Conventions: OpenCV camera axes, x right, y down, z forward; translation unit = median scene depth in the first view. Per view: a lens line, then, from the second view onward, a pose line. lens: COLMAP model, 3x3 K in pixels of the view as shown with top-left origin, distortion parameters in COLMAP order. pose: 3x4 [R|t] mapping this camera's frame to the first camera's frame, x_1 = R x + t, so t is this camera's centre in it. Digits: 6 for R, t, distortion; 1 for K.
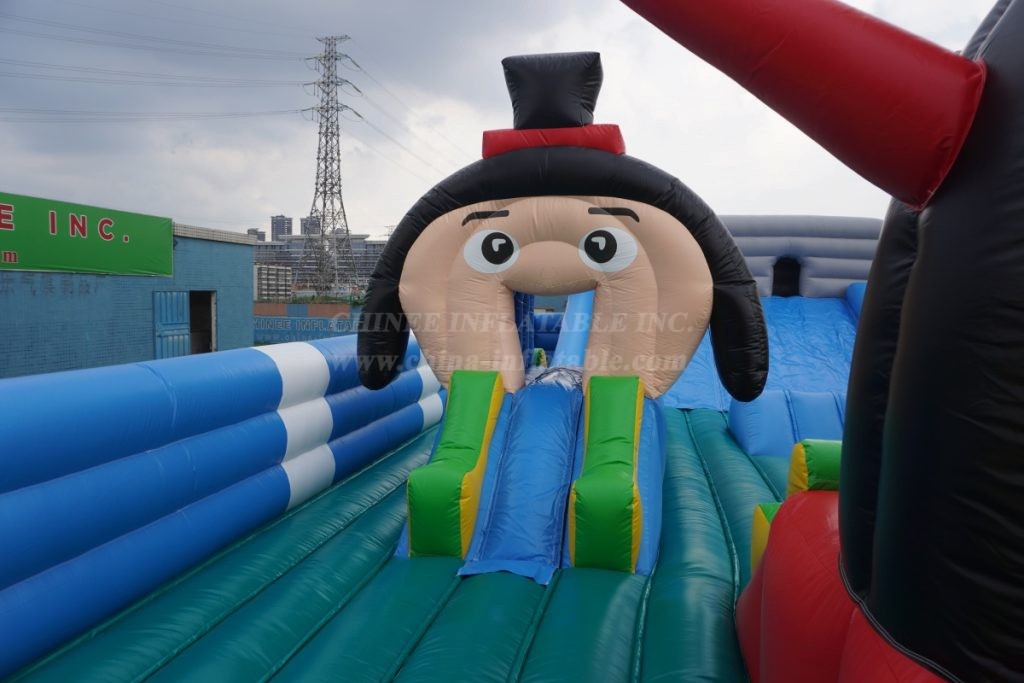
lens RADIAL K [[687.0, 0, 511.8], [0, 687.0, 337.0], [0, 0, 1]] dist [-0.052233, 0.037240]
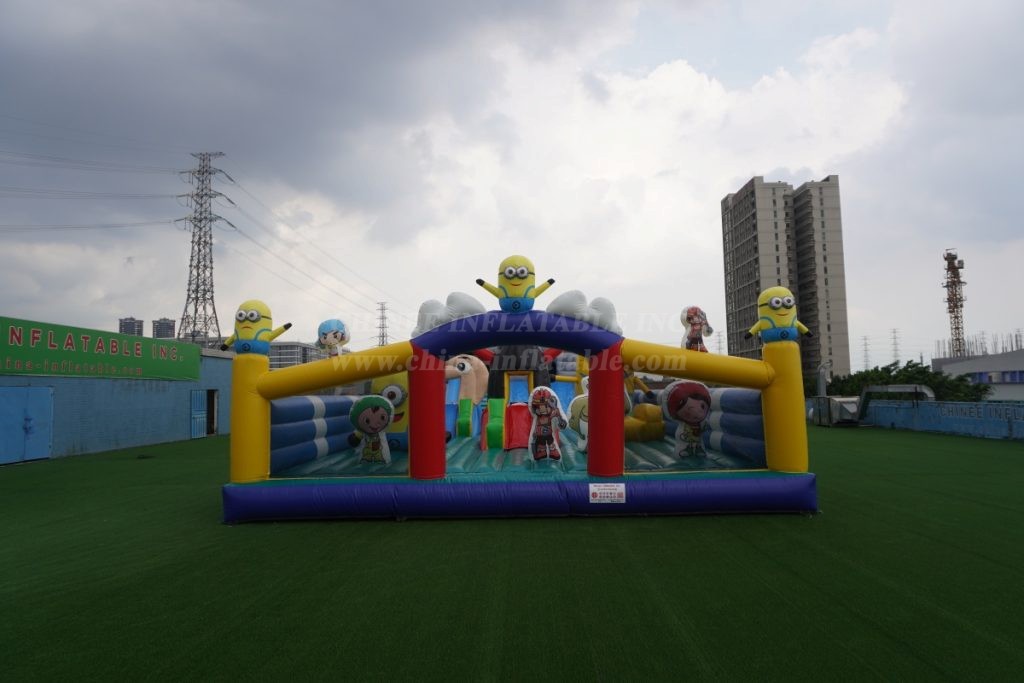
lens RADIAL K [[676.8, 0, 512.0], [0, 676.8, 341.5], [0, 0, 1]] dist [-0.045557, 0.037096]
pose [[0.980755, -0.019552, 0.194260, -0.138009], [0.045582, 0.990407, -0.130450, 0.100342], [-0.189846, 0.136794, 0.972238, -1.169394]]
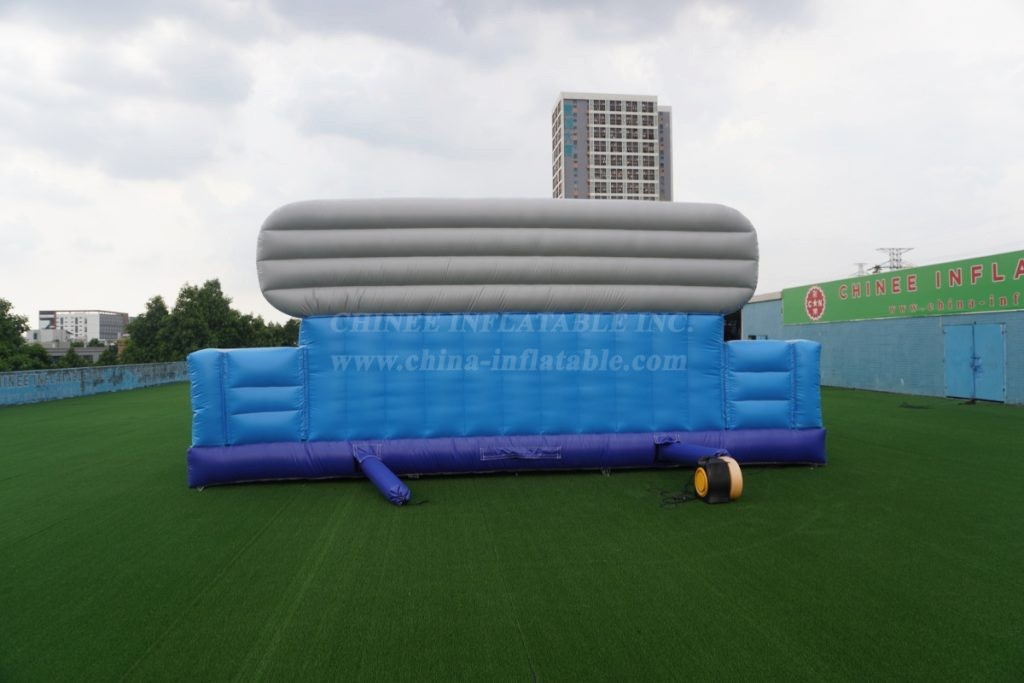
lens RADIAL K [[687.0, 0, 511.8], [0, 687.0, 337.0], [0, 0, 1]] dist [-0.052233, 0.037240]
pose [[-0.950144, -0.009353, -0.311670, 0.629642], [-0.023939, 0.998788, 0.043007, -0.079862], [0.310890, 0.048324, -0.949217, 2.018725]]
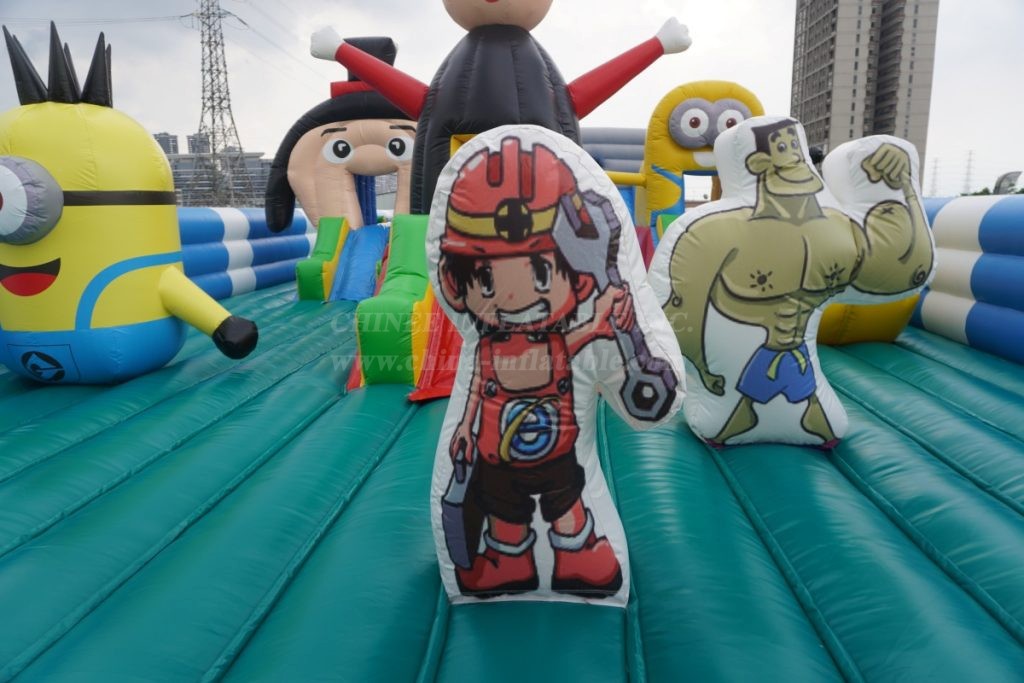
lens RADIAL K [[687.0, 0, 511.8], [0, 687.0, 337.0], [0, 0, 1]] dist [-0.052233, 0.037240]
pose [[0.990897, -0.046164, 0.126462, 0.071515], [0.030765, 0.992161, 0.121121, 0.065140], [-0.131062, -0.116128, 0.984549, -0.366281]]
